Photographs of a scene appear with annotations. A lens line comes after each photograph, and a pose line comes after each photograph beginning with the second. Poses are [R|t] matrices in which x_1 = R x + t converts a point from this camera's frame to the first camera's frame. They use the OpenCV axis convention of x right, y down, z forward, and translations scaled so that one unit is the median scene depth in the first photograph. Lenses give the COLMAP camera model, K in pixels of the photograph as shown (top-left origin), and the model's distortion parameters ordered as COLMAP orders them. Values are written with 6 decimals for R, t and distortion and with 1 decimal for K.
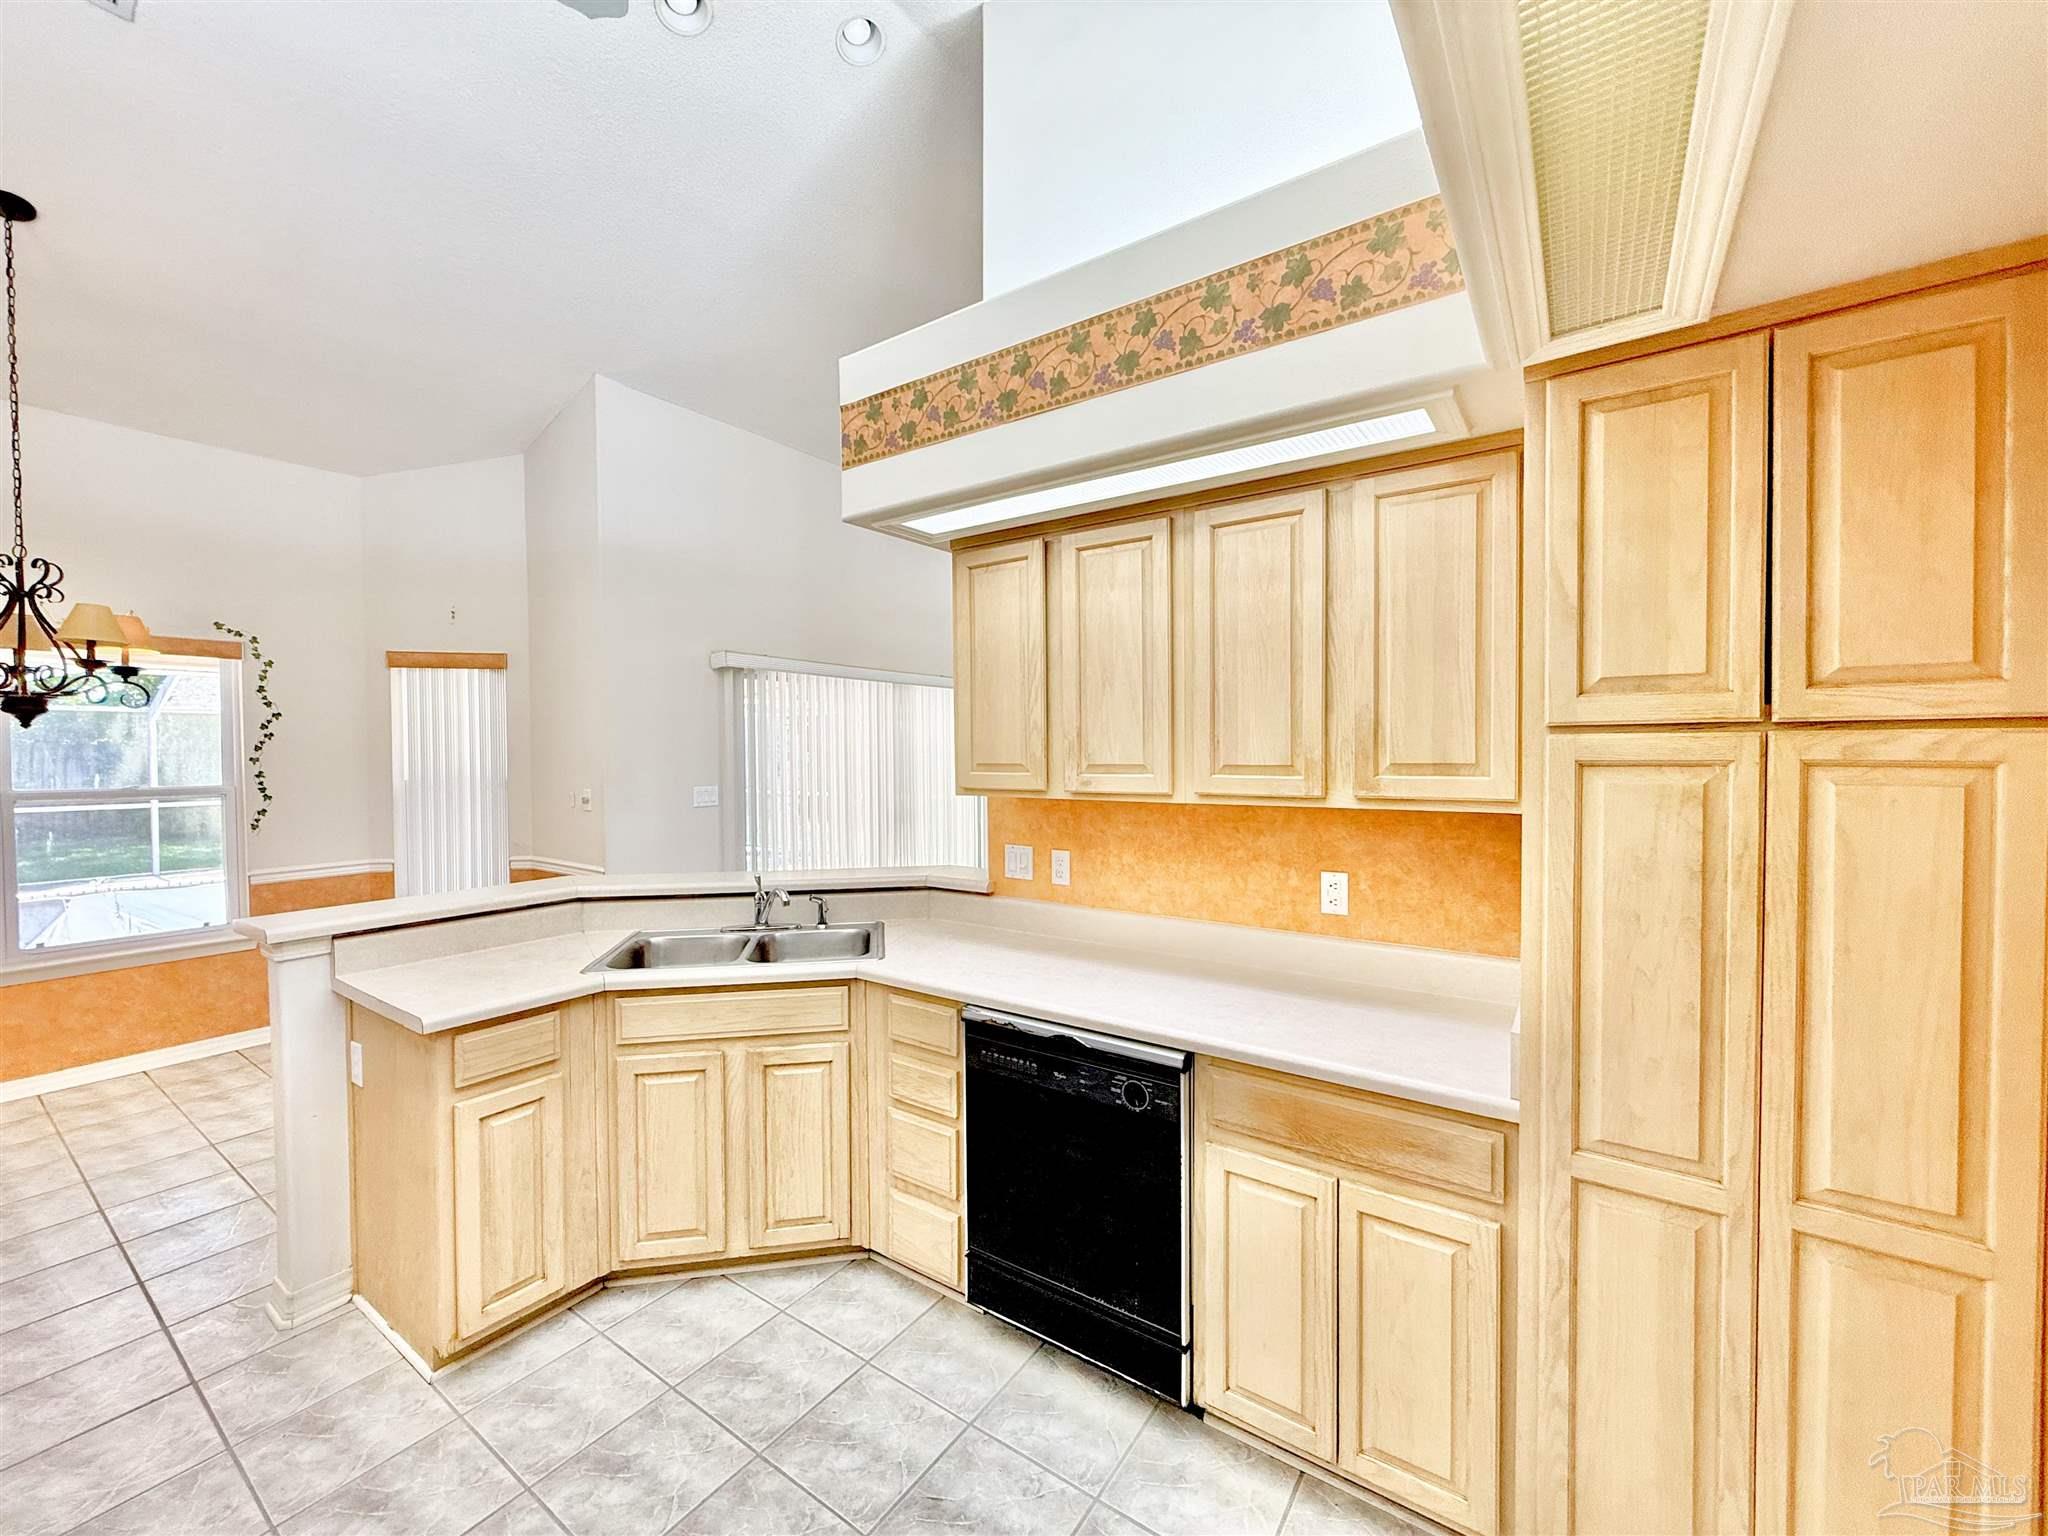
lens RADIAL K [[816.5, 0, 1008.8], [0, 816.5, 769.9], [0, 0, 1]] dist [0.000151, 0.000716]
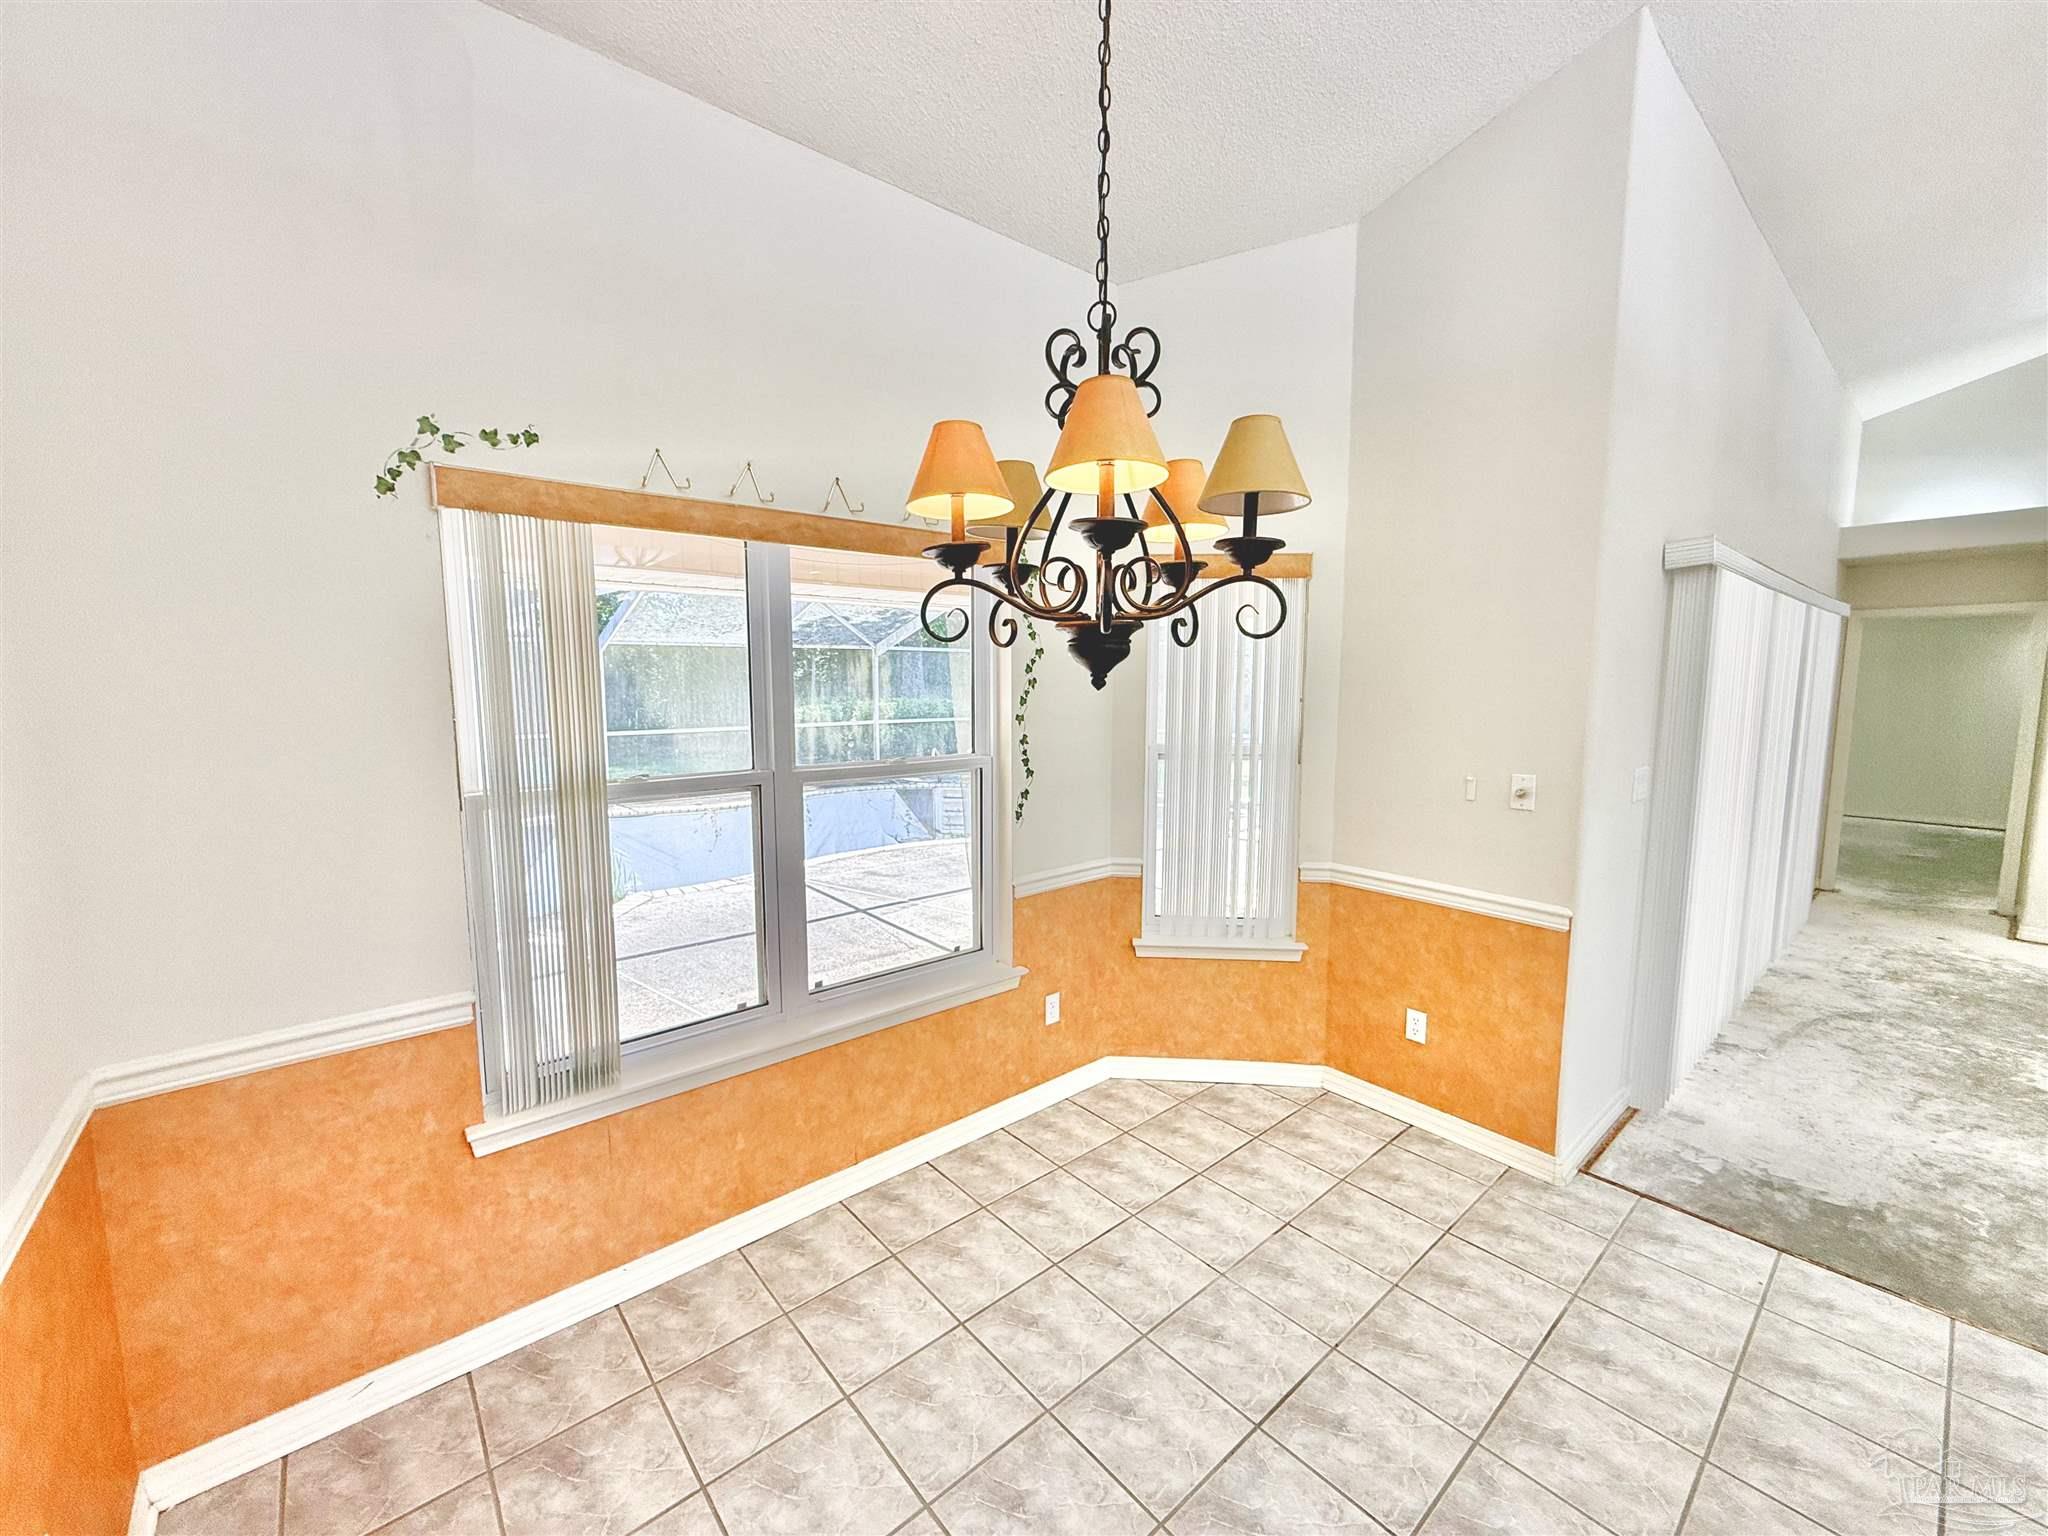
lens RADIAL K [[816.5, 0, 1019.8], [0, 816.5, 770.0], [0, 0, 1]] dist [0.000151, 0.000716]
pose [[0.968152, 0.031780, -0.248340, -1.087772], [-0.009169, 0.995747, 0.091678, -0.045853], [0.250197, -0.086481, 0.964325, 0.490205]]
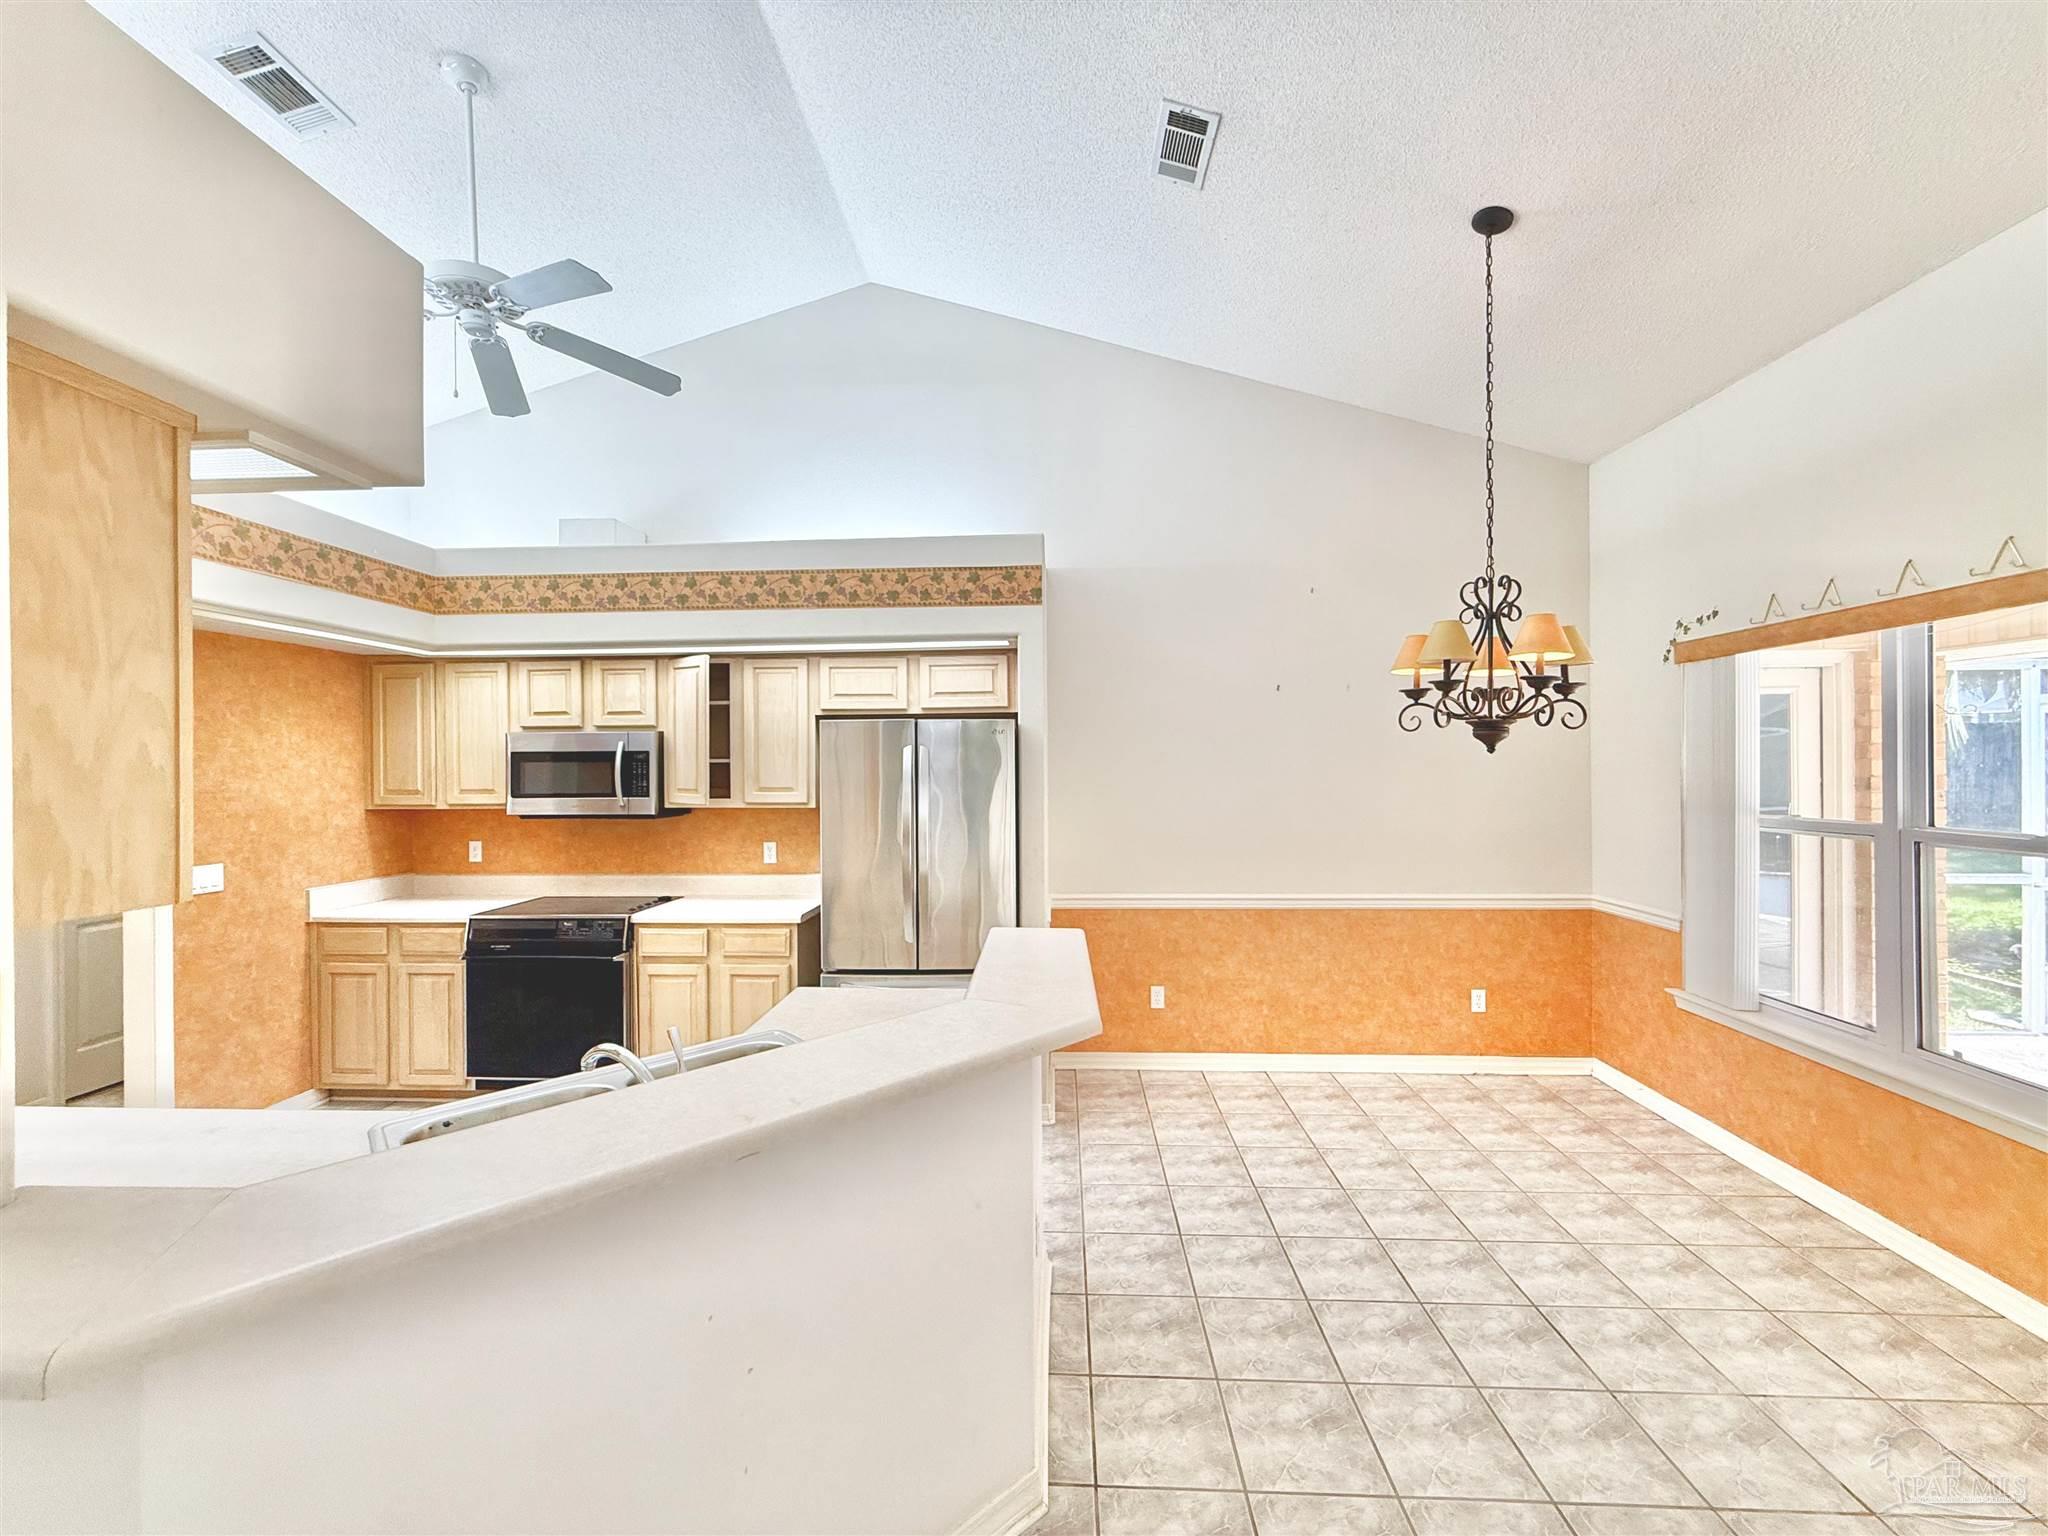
lens RADIAL K [[816.5, 0, 1019.8], [0, 816.5, 769.9], [0, 0, 1]] dist [0.000151, 0.000716]
pose [[-0.844643, 0.015548, -0.535104, -0.194272], [0.001305, 0.999635, 0.026986, -0.057293], [0.535328, 0.022096, -0.844355, 1.481052]]
